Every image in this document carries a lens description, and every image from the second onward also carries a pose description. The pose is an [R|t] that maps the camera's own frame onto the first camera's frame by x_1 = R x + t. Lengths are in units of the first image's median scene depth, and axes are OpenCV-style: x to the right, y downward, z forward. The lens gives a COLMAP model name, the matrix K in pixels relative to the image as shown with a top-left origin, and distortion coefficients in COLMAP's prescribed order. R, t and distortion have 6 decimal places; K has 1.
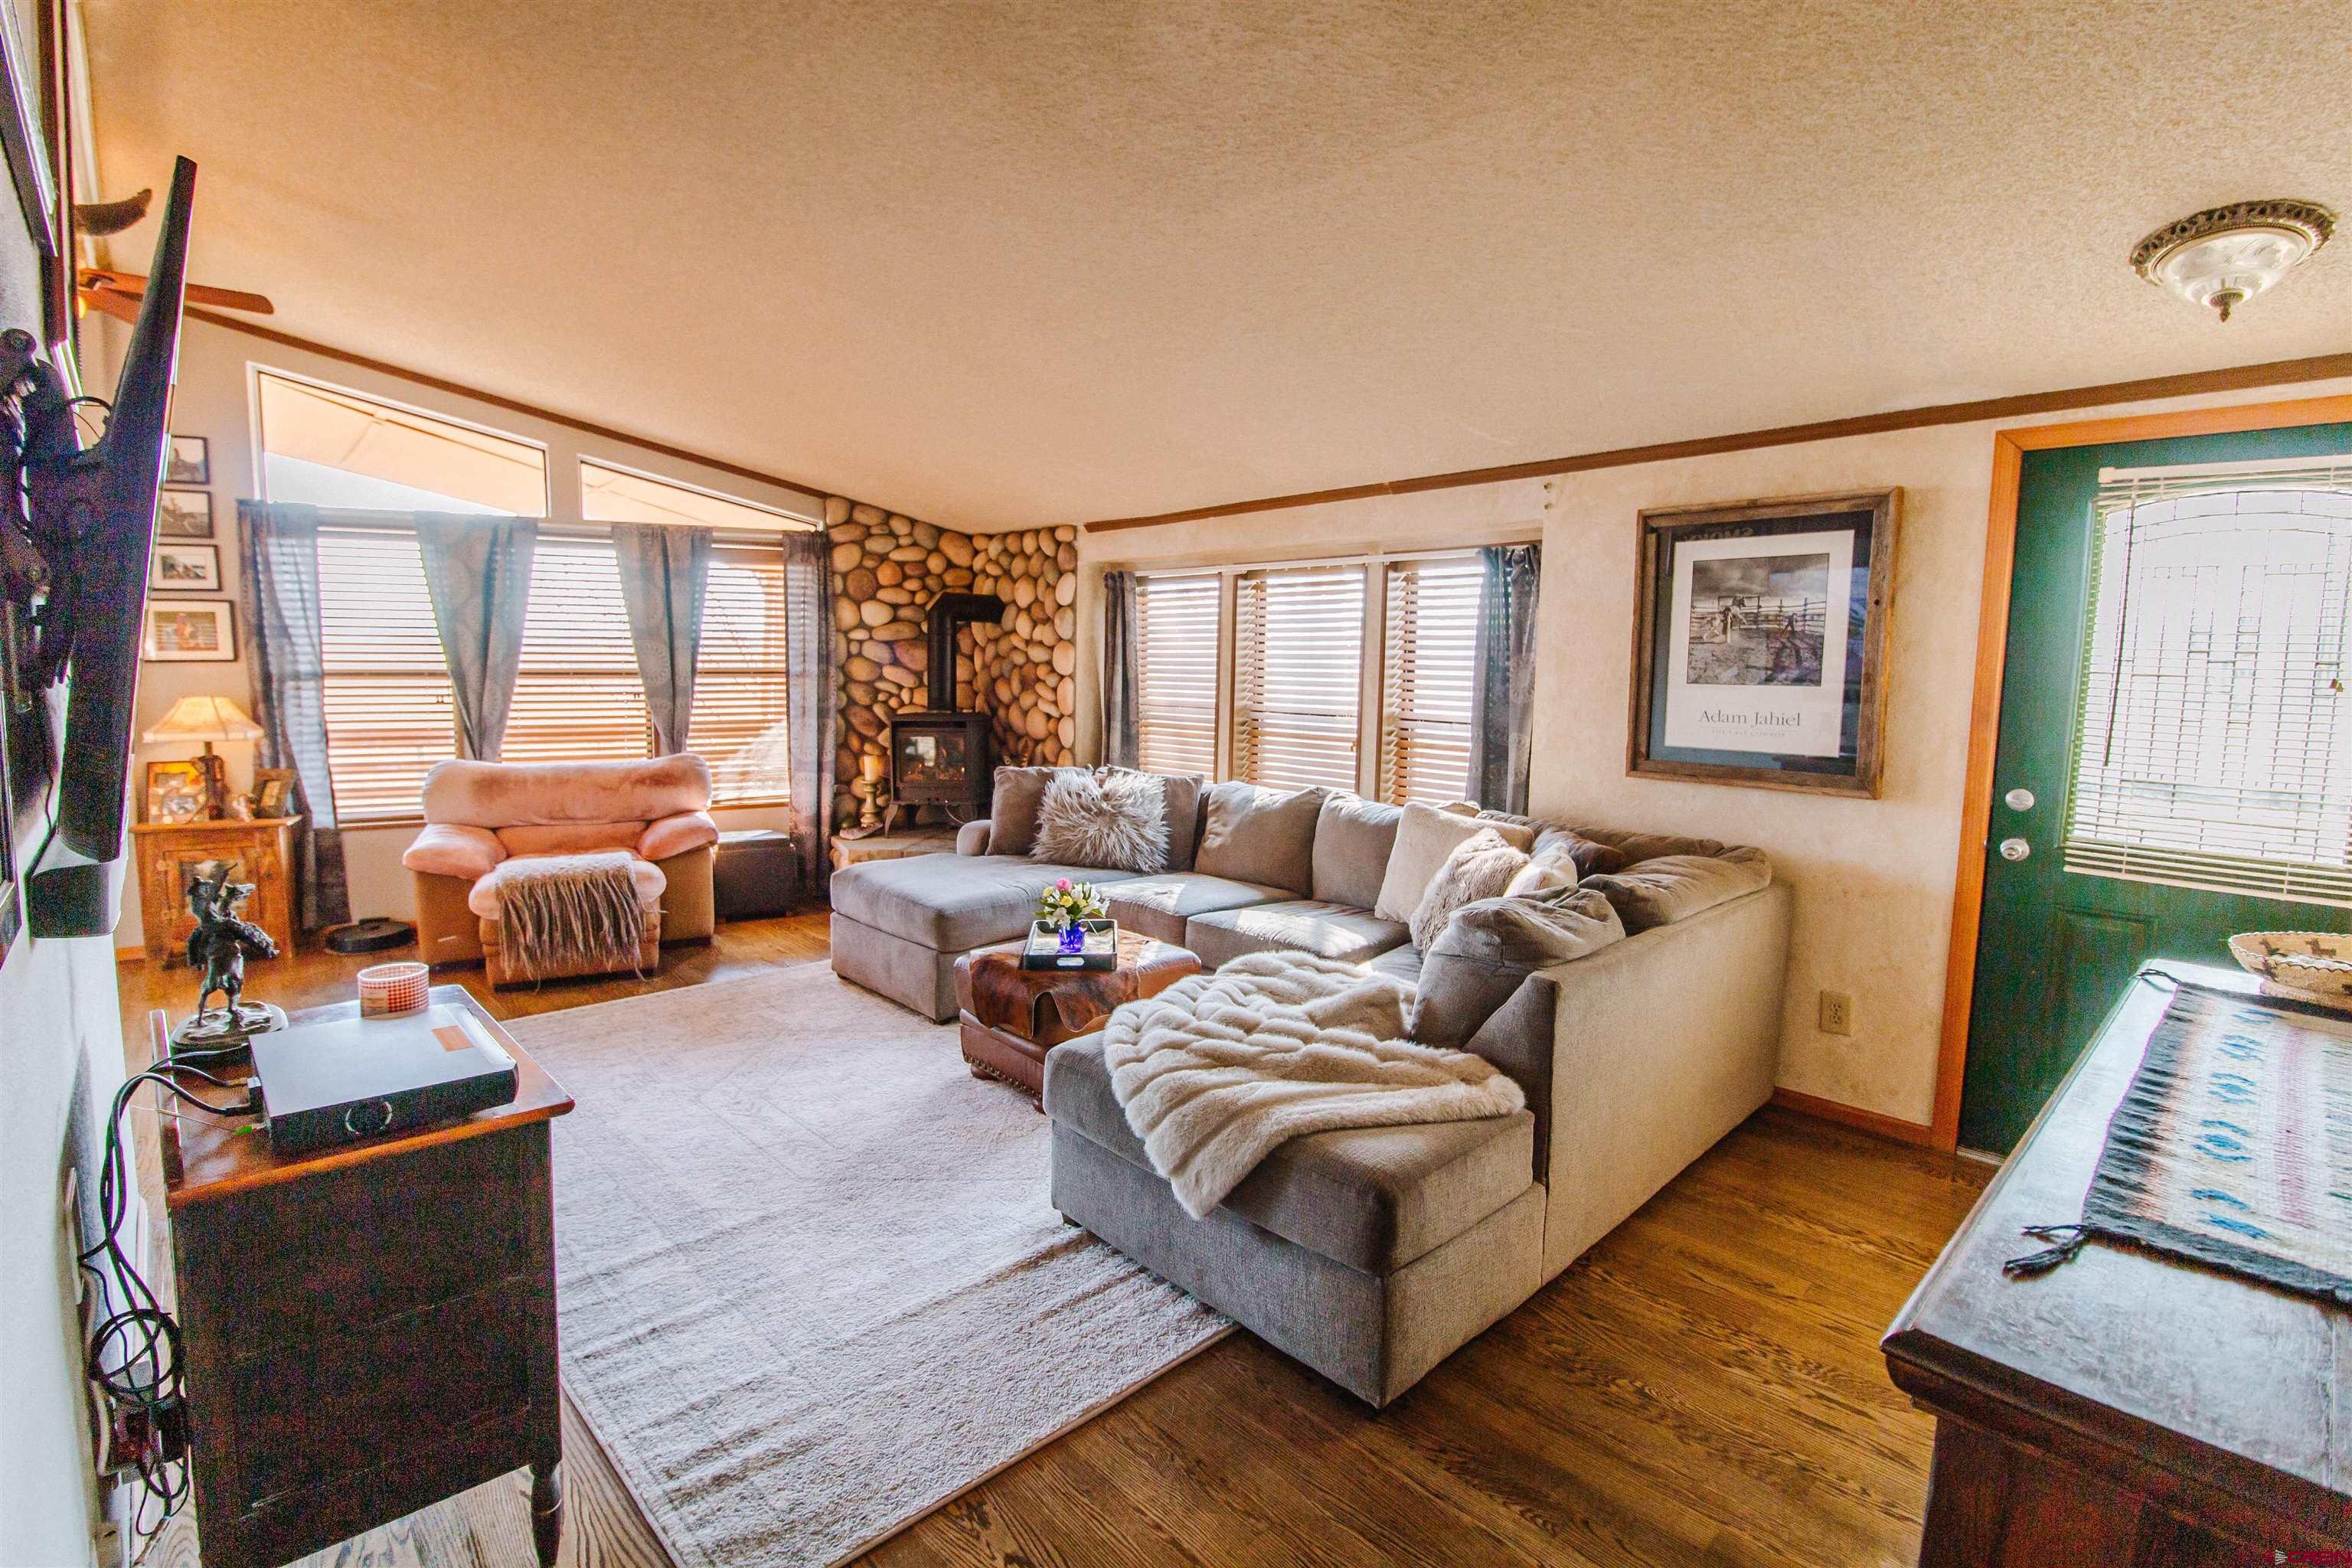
lens RADIAL K [[1091.8, 0, 1163.4], [0, 1091.8, 781.0], [0, 0, 1]] dist [-0.001160, -0.010979]
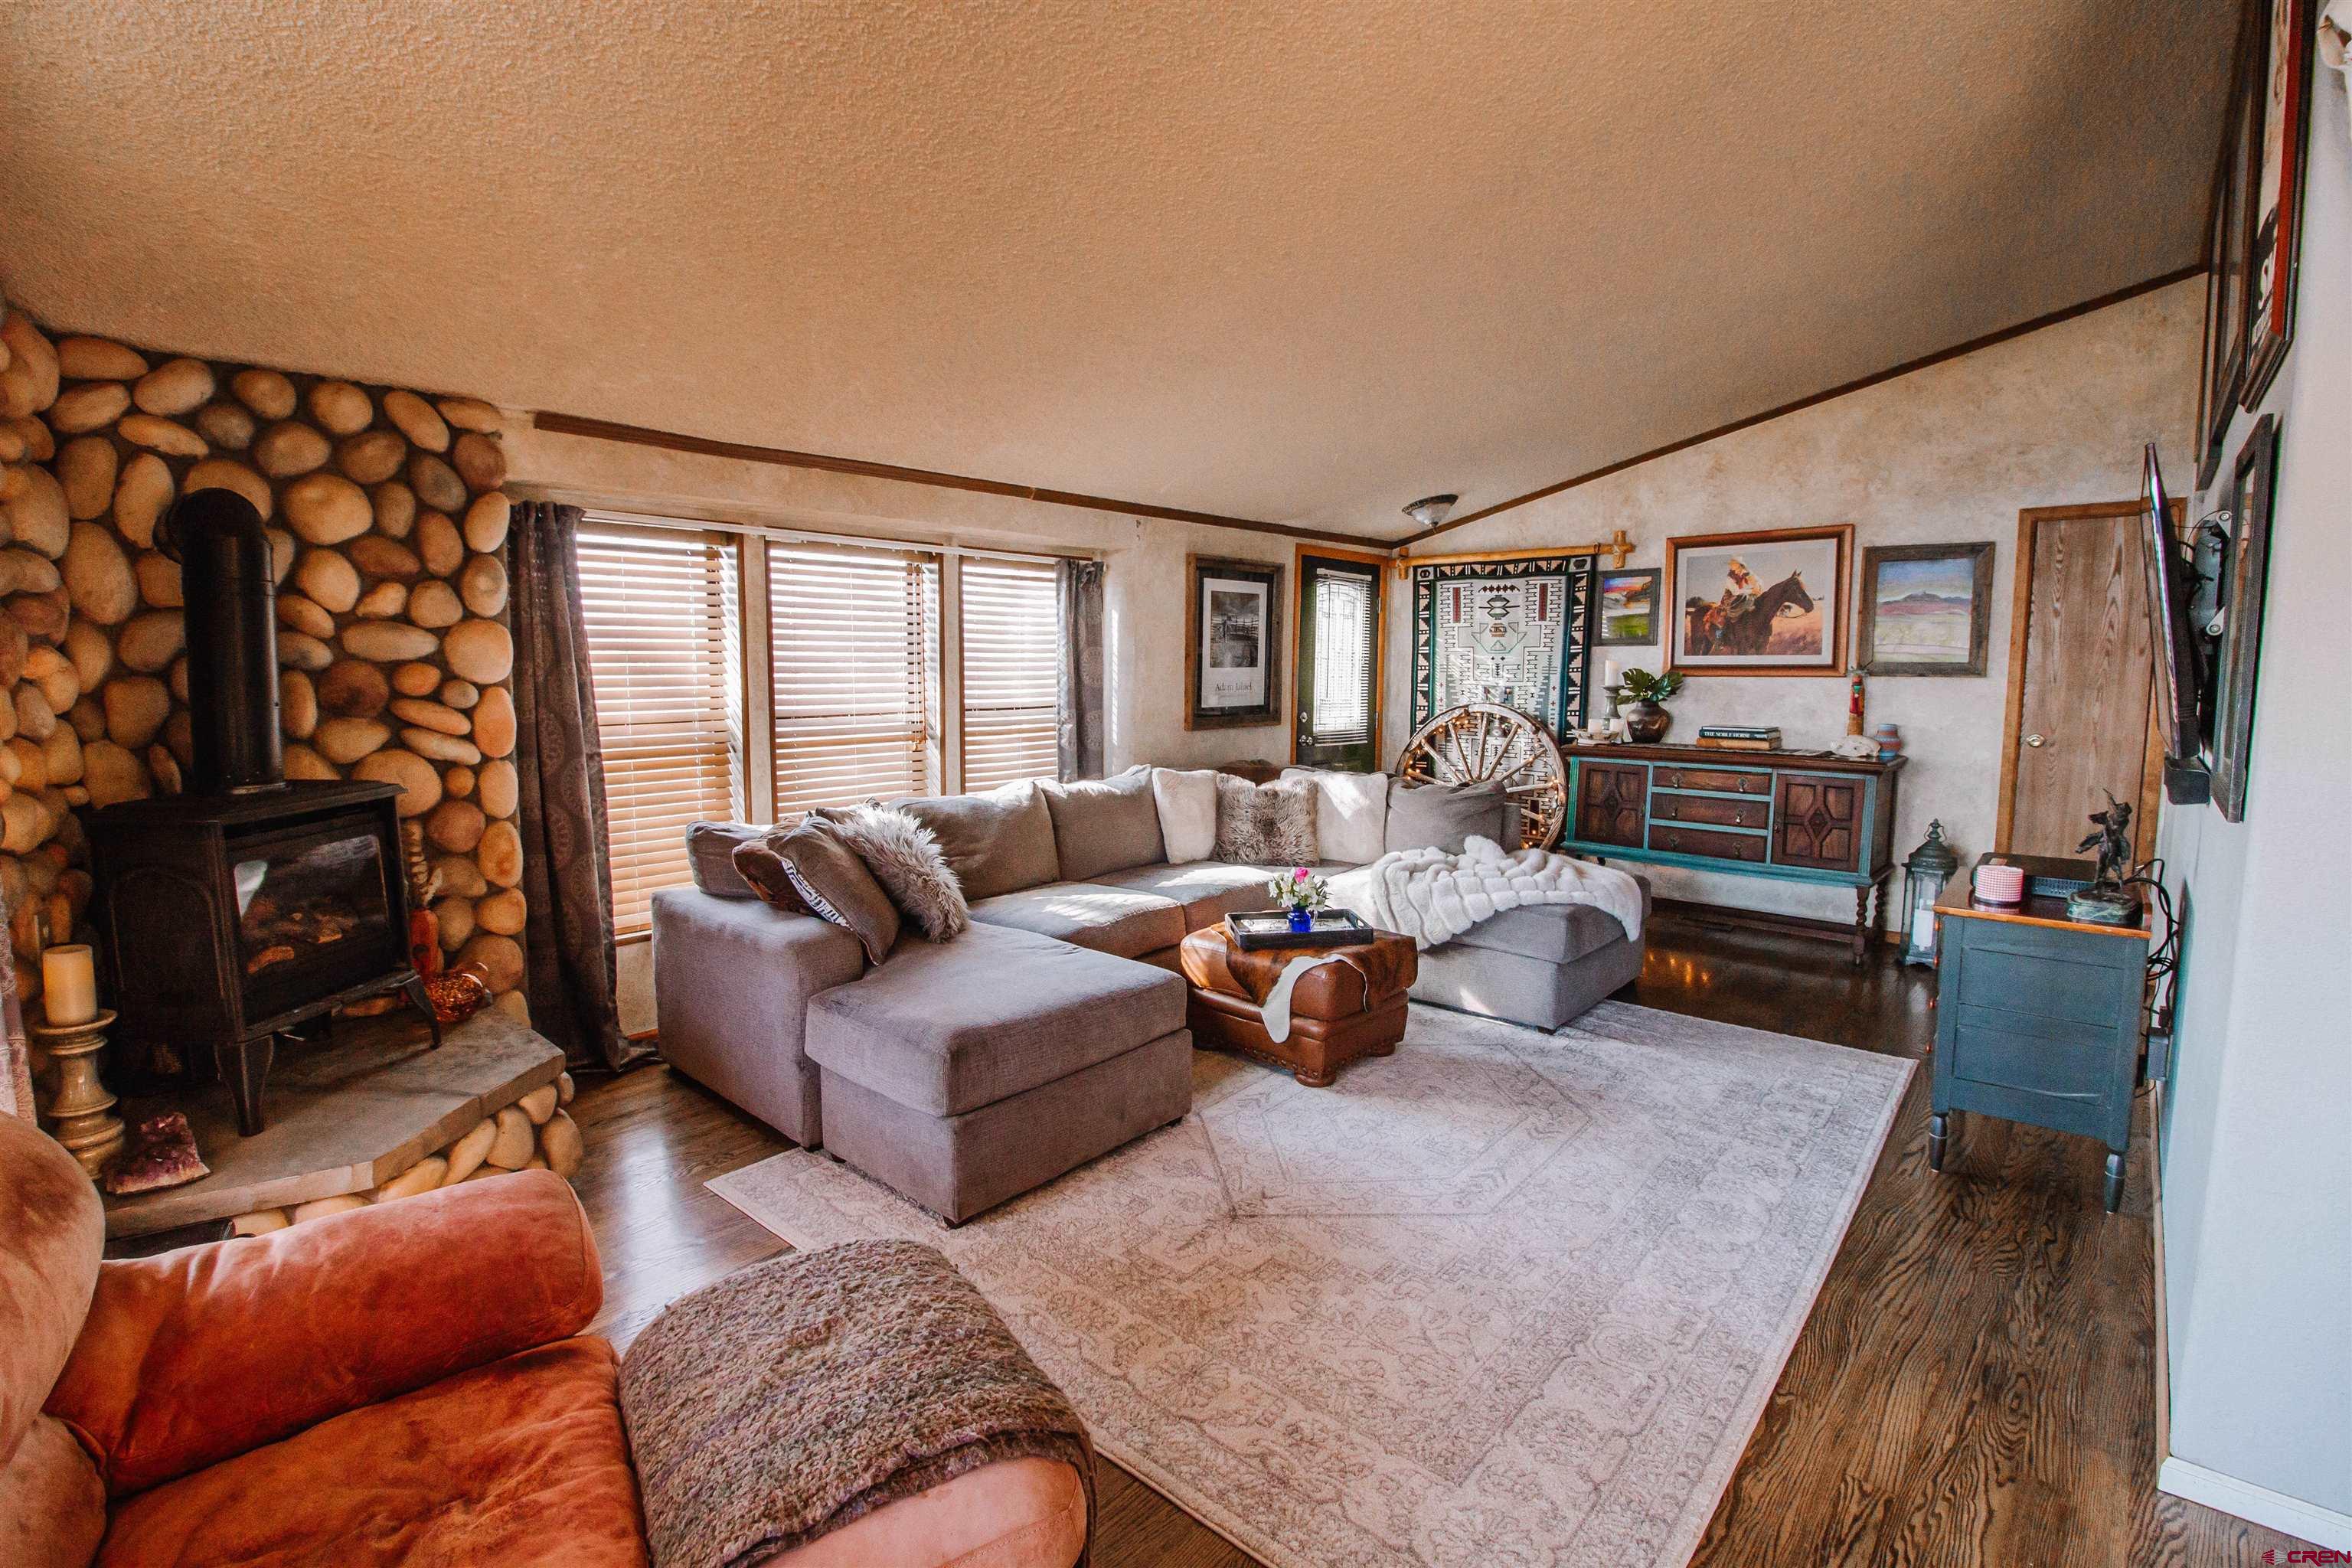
lens RADIAL K [[1091.8, 0, 1163.4], [0, 1091.8, 781.0], [0, 0, 1]] dist [-0.001160, -0.010979]
pose [[-0.104120, -0.118007, 0.987539, -0.812088], [0.110240, 0.985448, 0.129380, -0.102135], [-0.988436, 0.122337, -0.089596, 0.900113]]
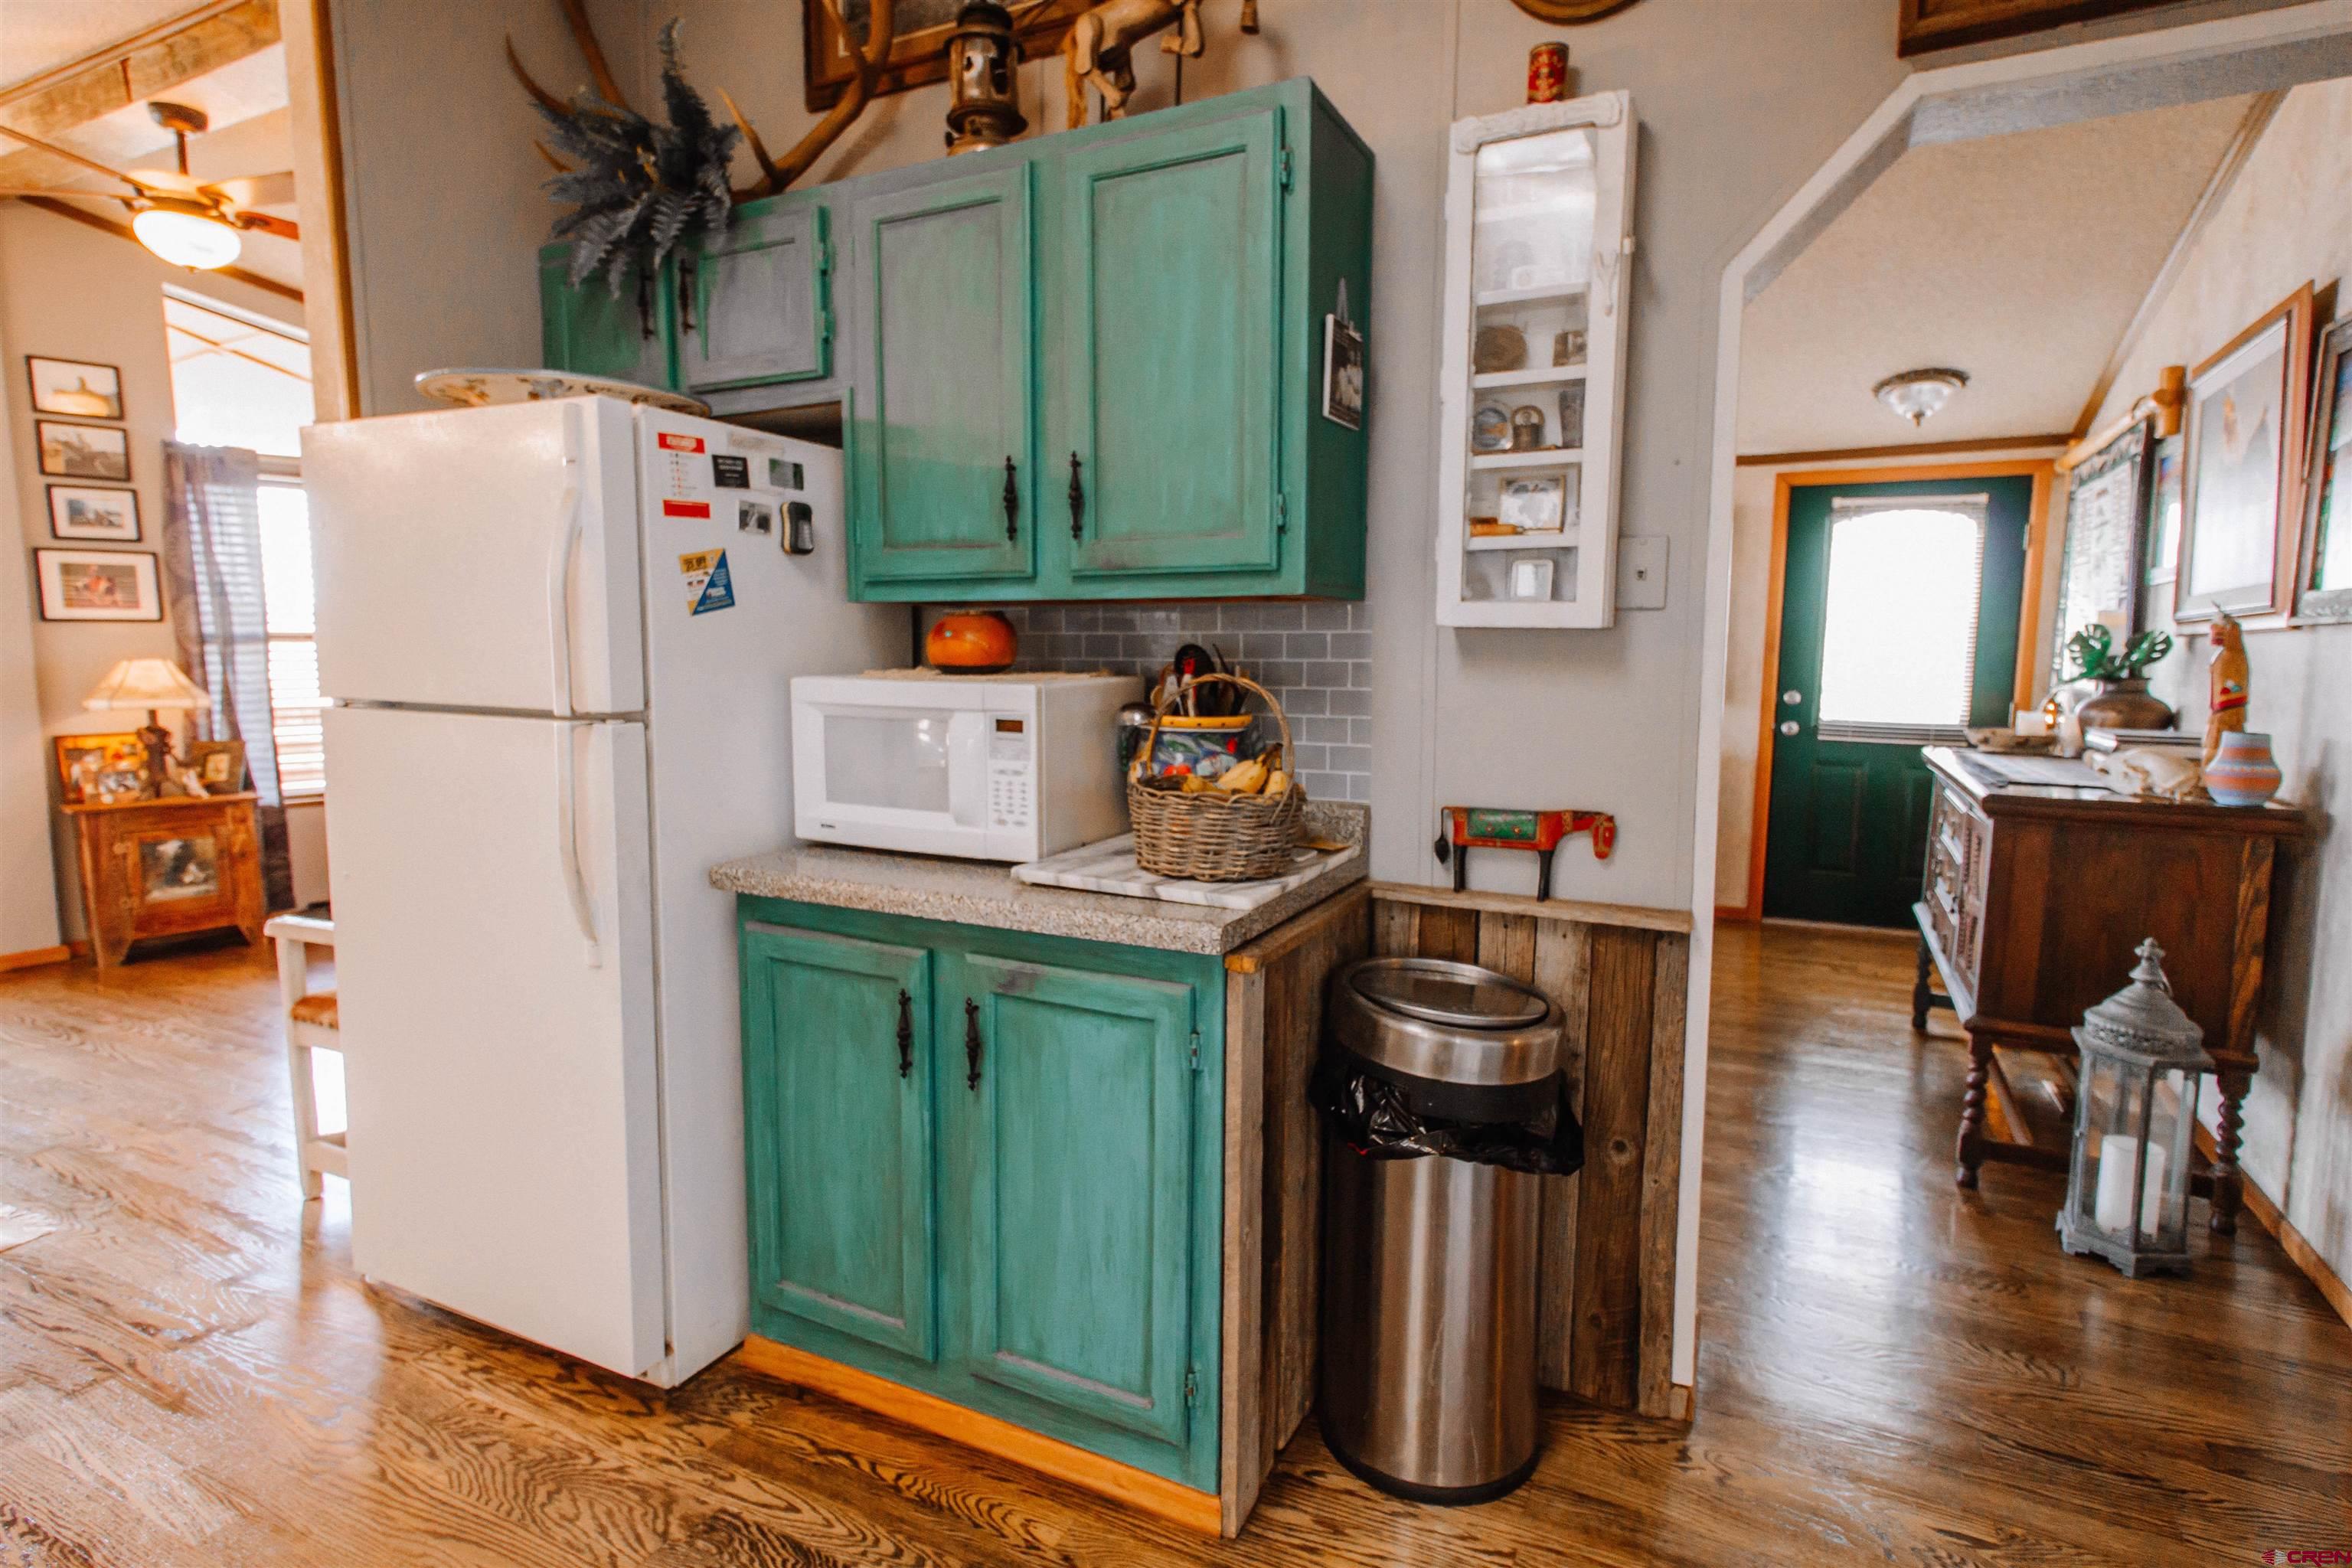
lens RADIAL K [[1214.2, 0, 1176.0], [0, 1214.2, 784.0], [0, 0, 1]] dist [0.015764, 0.000249]
pose [[0.937568, -0.046806, 0.344639, -0.441527], [0.044746, 0.998901, 0.013933, 0.048672], [-0.344913, 0.002358, 0.938632, -0.248793]]
